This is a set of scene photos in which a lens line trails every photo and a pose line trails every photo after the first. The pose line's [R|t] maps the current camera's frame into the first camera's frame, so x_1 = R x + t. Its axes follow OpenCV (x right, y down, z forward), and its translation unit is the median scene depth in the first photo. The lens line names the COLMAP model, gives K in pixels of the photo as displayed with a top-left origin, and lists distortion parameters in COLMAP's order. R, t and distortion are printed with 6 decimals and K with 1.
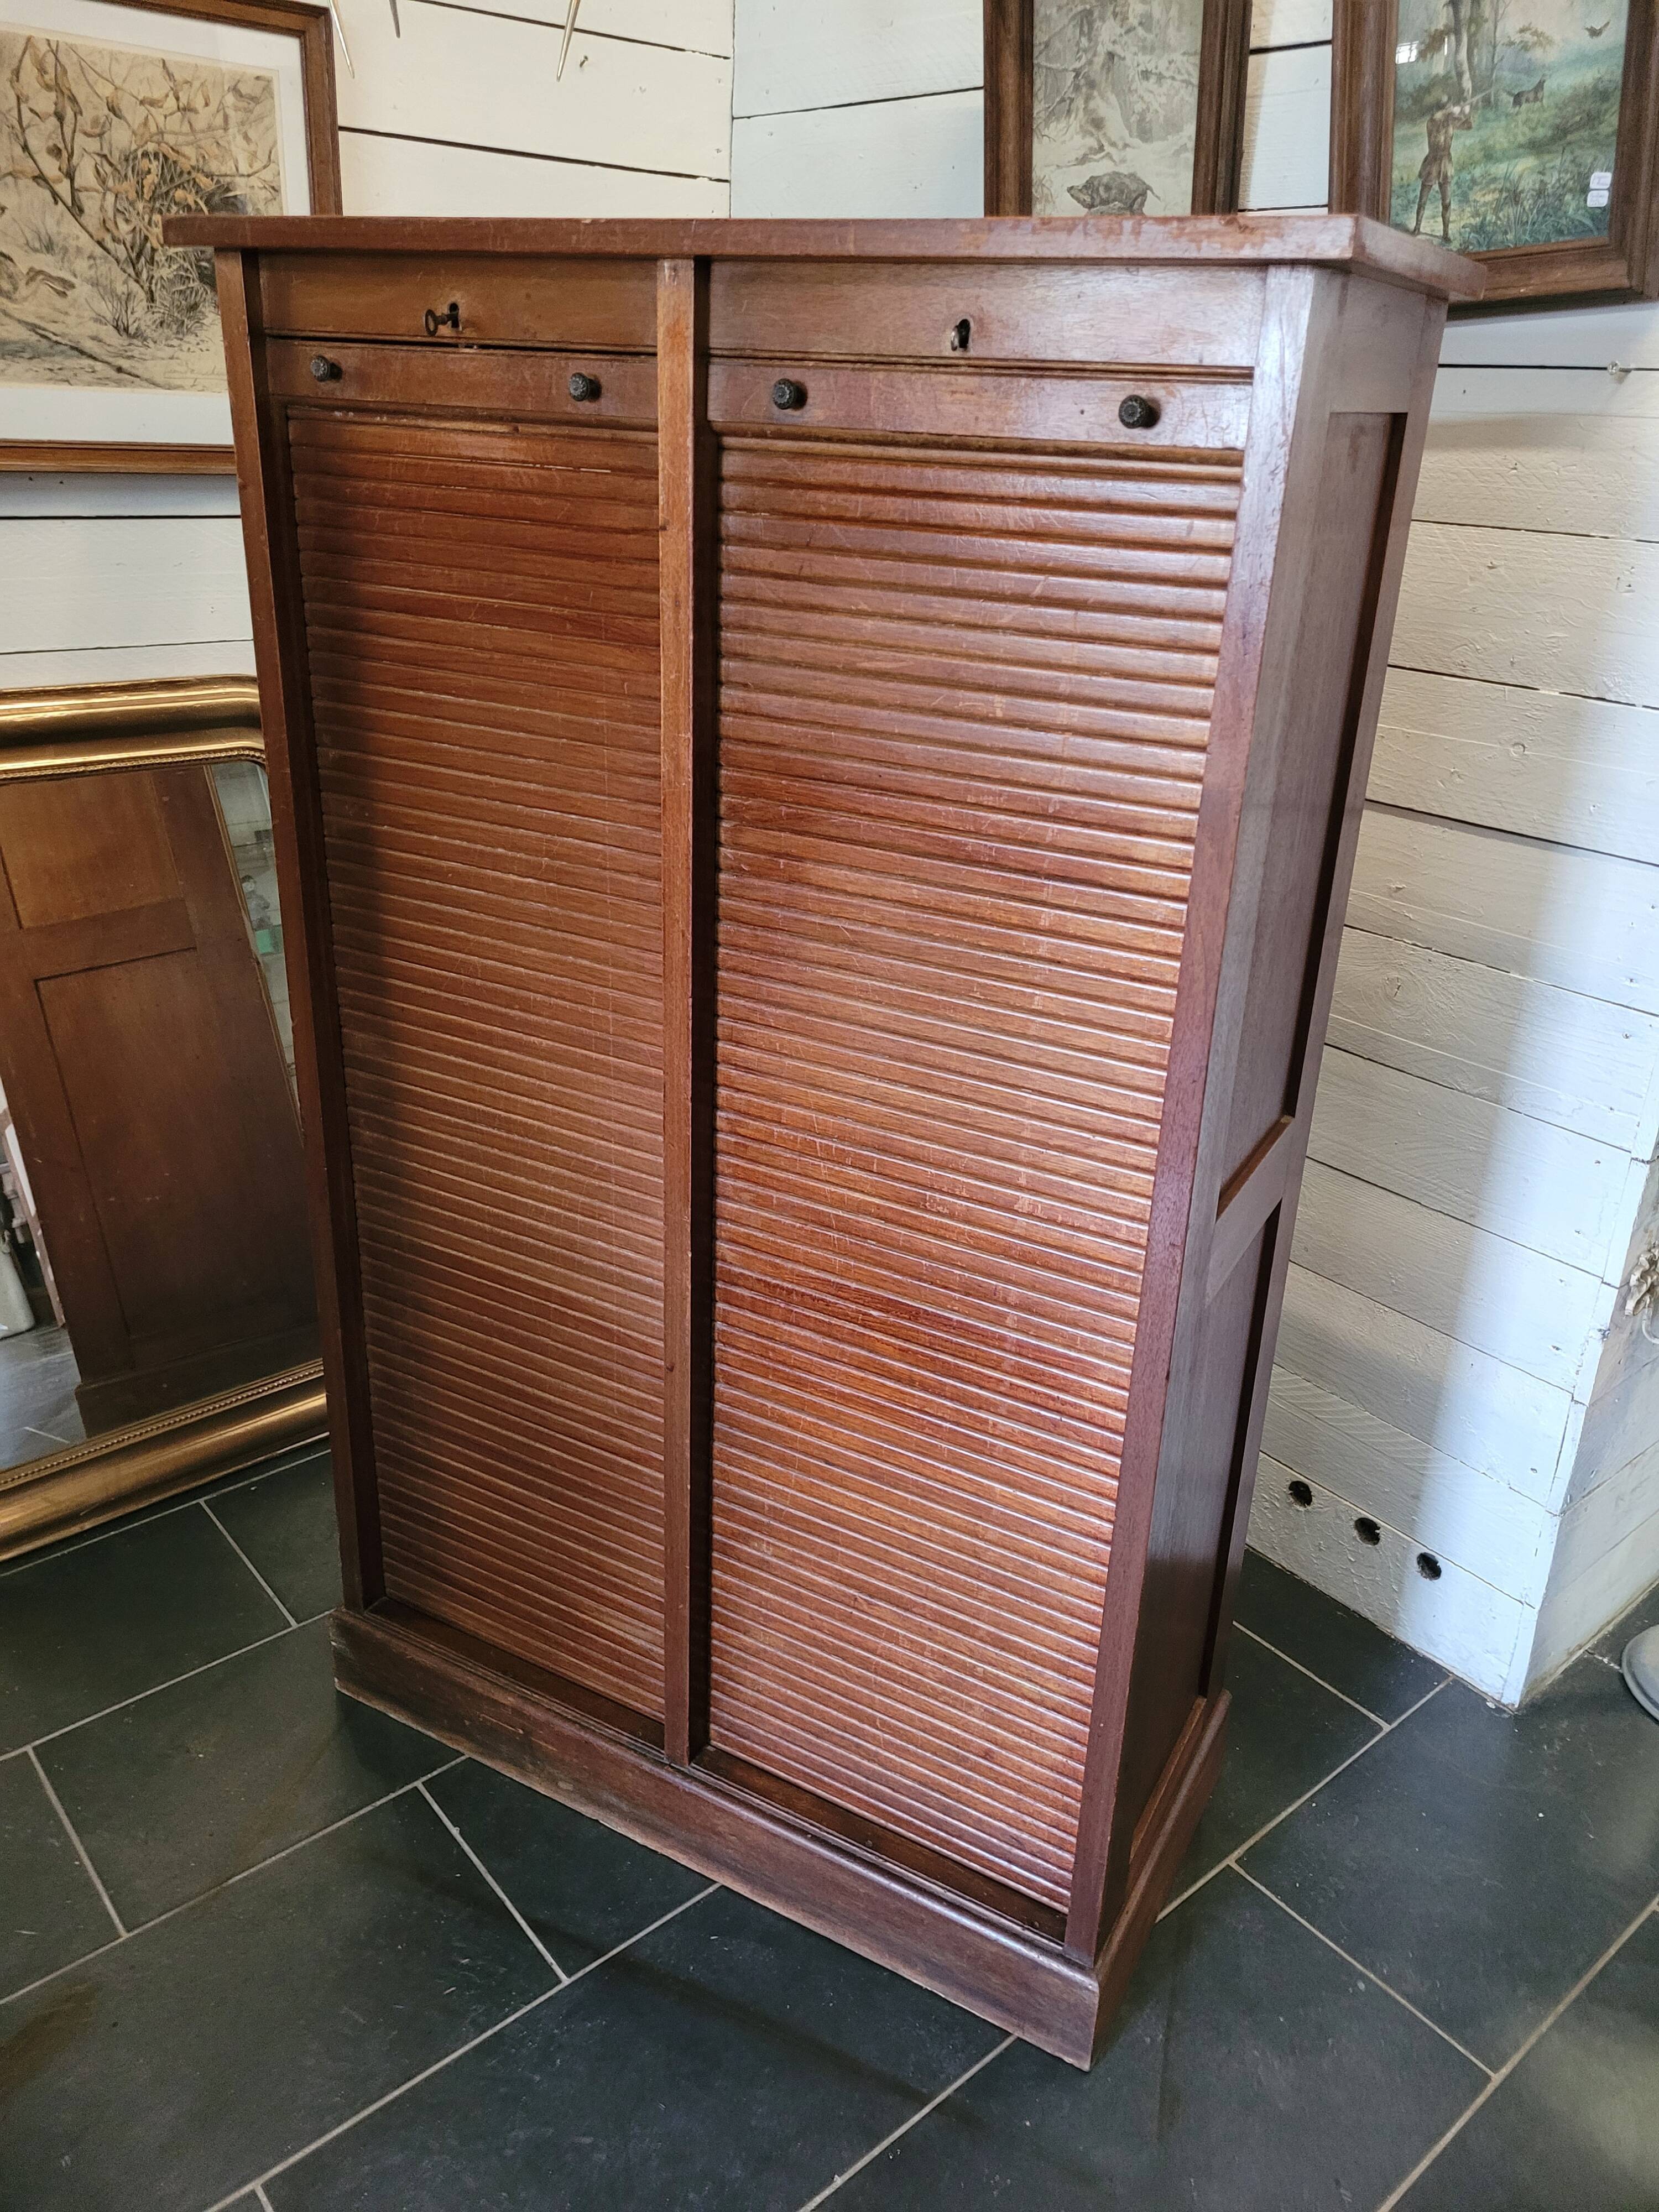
lens RADIAL K [[1665.3, 0, 827.2], [0, 1665.3, 1073.9], [0, 0, 1]] dist [0.051167, -0.032964]
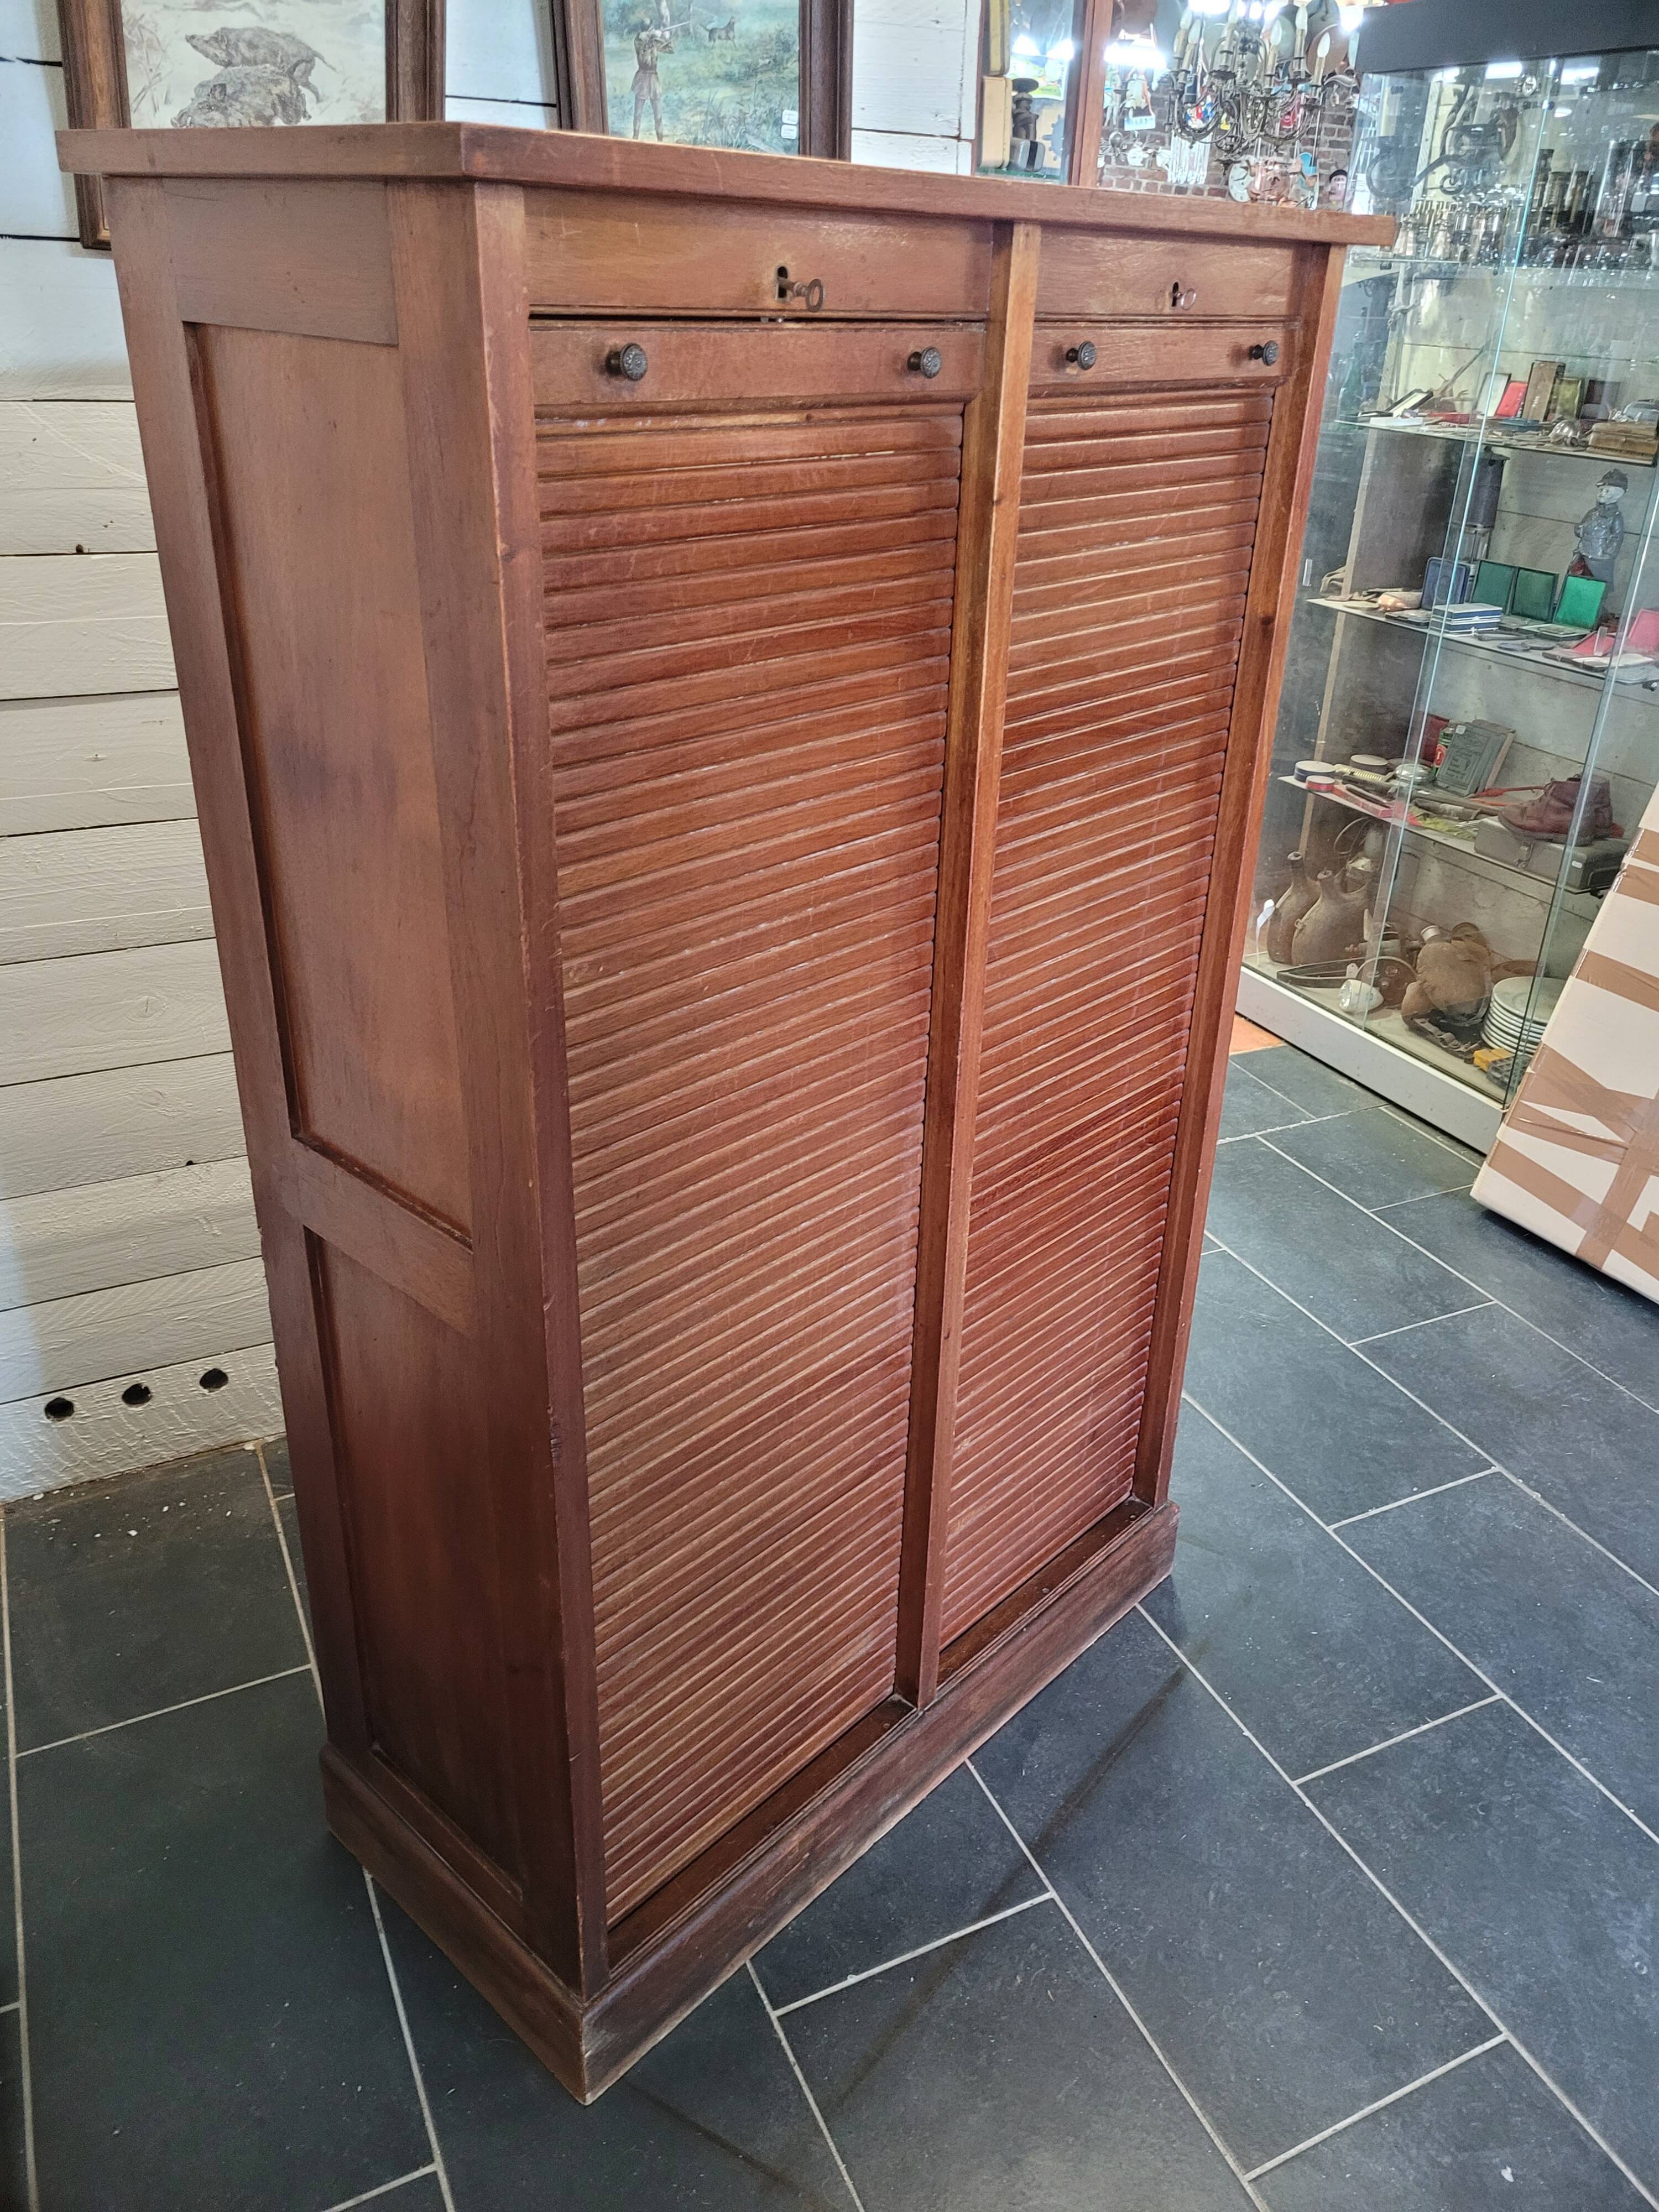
lens RADIAL K [[1666.2, 0, 879.9], [0, 1666.2, 1069.5], [0, 0, 1]] dist [0.049310, -0.032352]
pose [[0.232653, -0.448598, 0.862921, -0.843255], [0.349323, 0.866604, 0.356331, -0.314585], [-0.907660, 0.218537, 0.358324, 0.600841]]
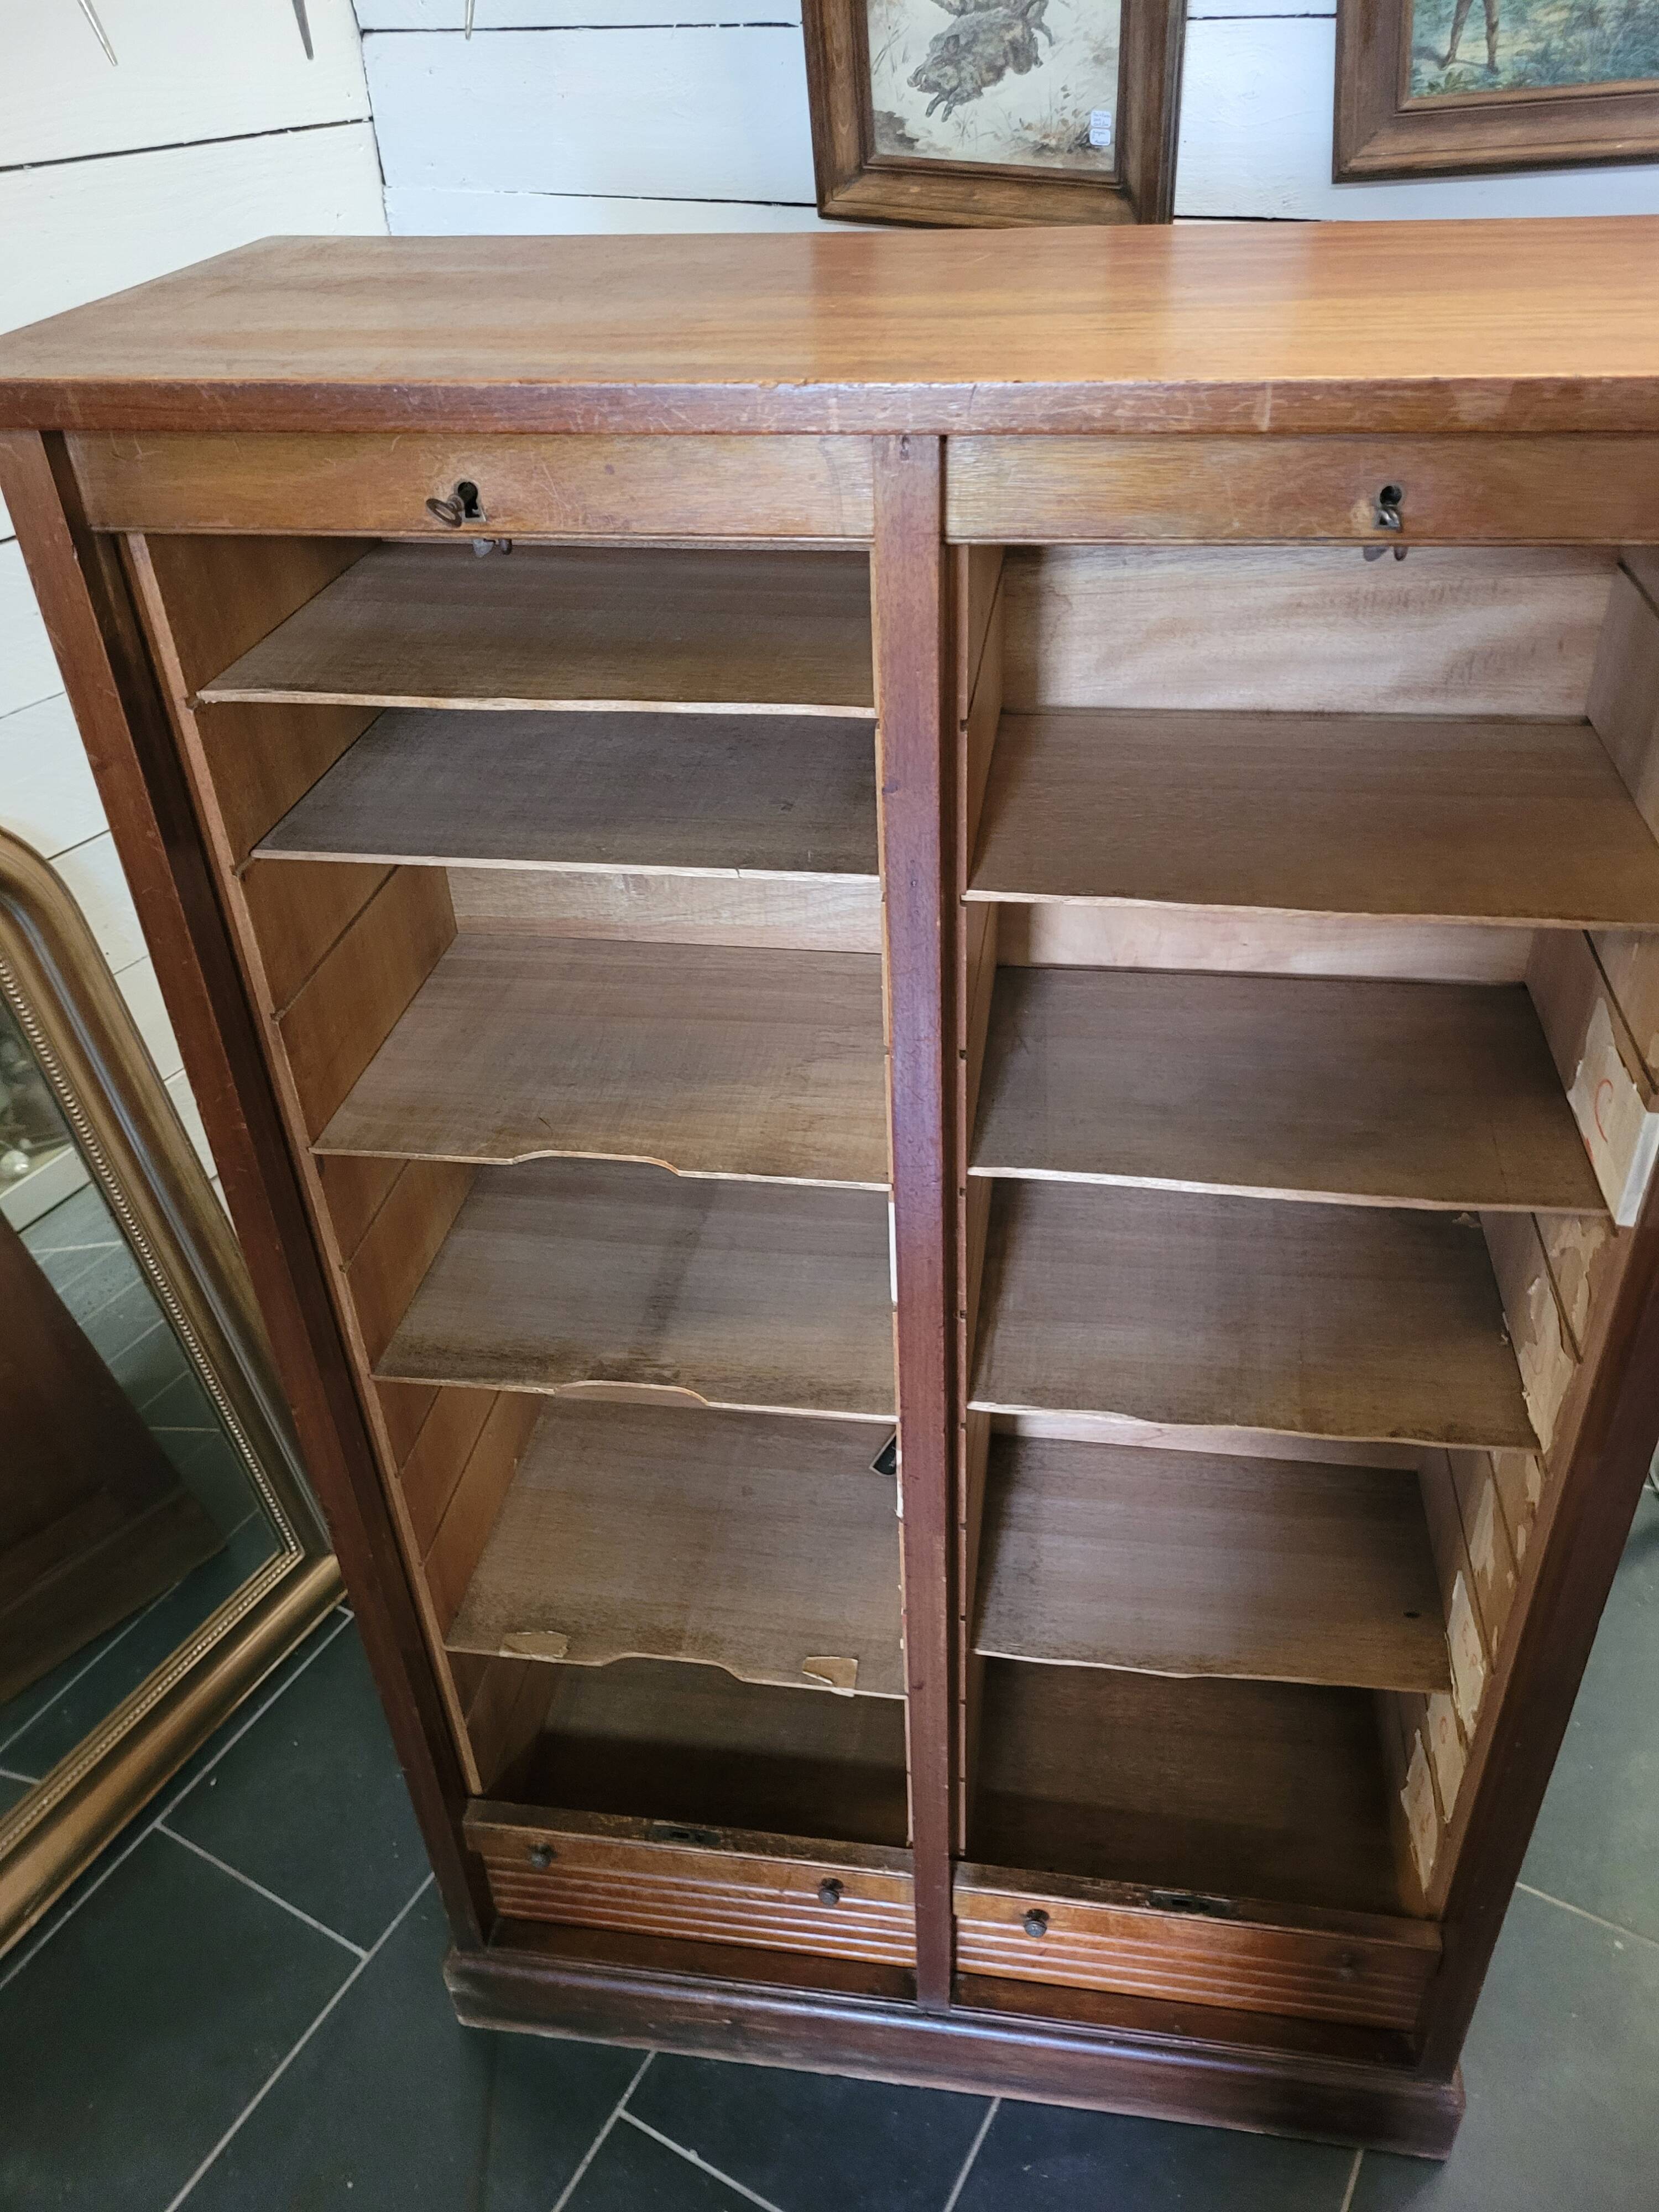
lens RADIAL K [[1679.1, 0, 842.3], [0, 1679.1, 1084.5], [0, 0, 1]] dist [0.044172, -0.031182]
pose [[0.932762, -0.259220, 0.250520, -0.243940], [0.202863, 0.951900, 0.229639, -0.285664], [-0.297997, -0.163377, 0.940482, 0.259757]]
